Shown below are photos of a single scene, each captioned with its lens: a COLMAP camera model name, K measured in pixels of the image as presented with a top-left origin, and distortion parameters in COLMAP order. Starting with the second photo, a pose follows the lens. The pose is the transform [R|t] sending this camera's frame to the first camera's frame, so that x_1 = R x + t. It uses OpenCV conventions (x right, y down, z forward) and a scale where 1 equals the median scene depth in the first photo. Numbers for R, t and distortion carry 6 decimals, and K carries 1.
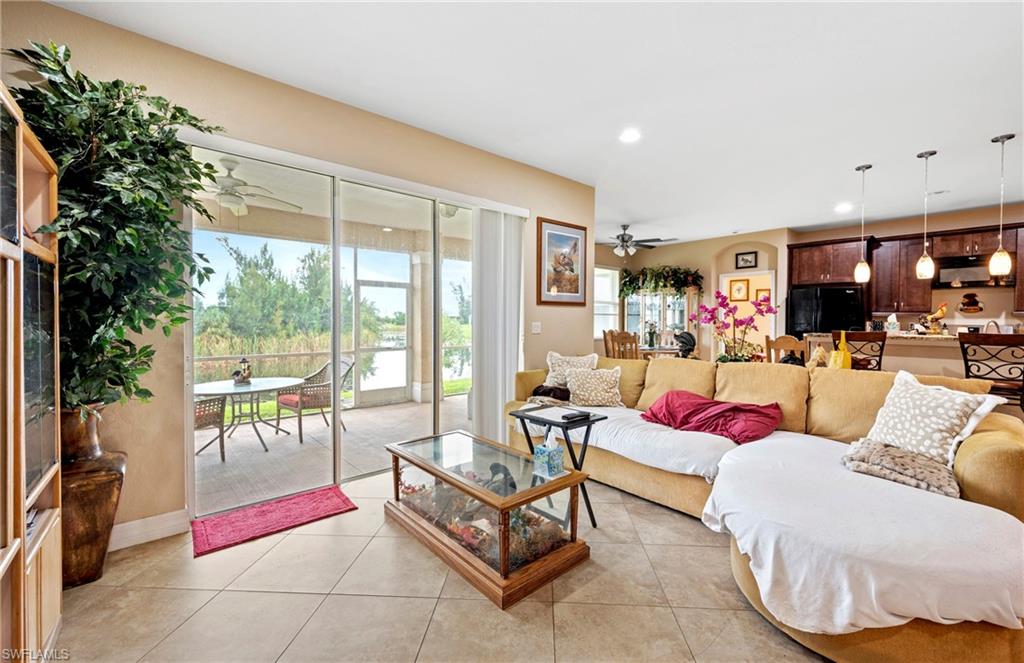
lens RADIAL K [[416.2, 0, 509.6], [0, 416.2, 323.2], [0, 0, 1]] dist [-0.001445, 0.000048]
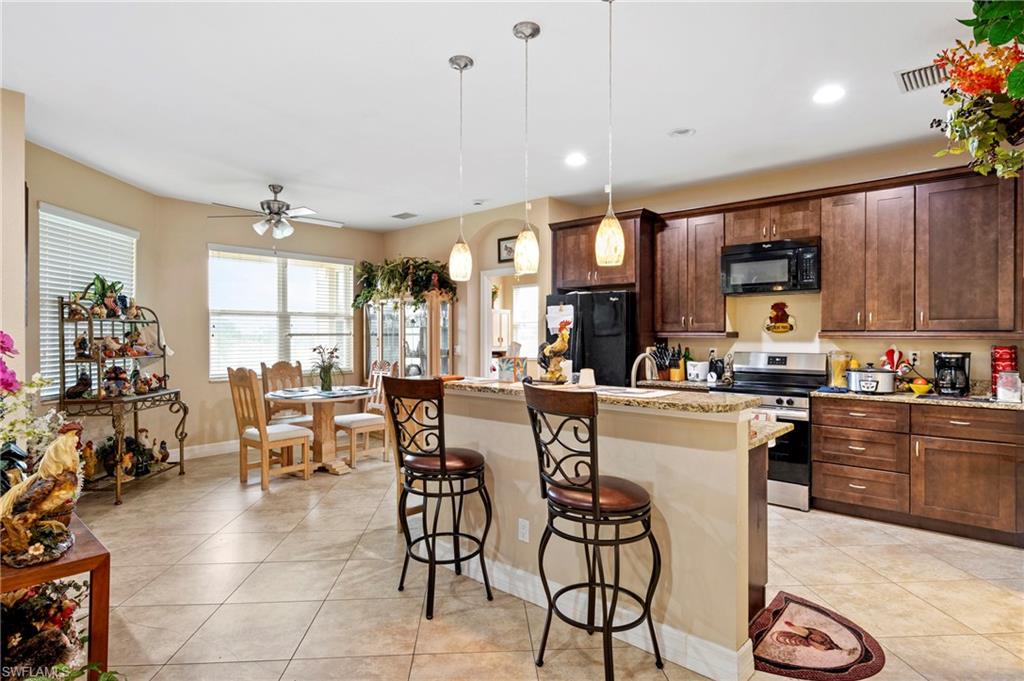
lens RADIAL K [[547.0, 0, 510.2], [0, 547.0, 341.0], [0, 0, 1]] dist [-0.003687, -0.000084]
pose [[0.991092, -0.007979, 0.132939, 0.513434], [0.007493, 0.999963, 0.004152, -0.016596], [-0.132968, -0.003119, 0.991115, 0.196145]]
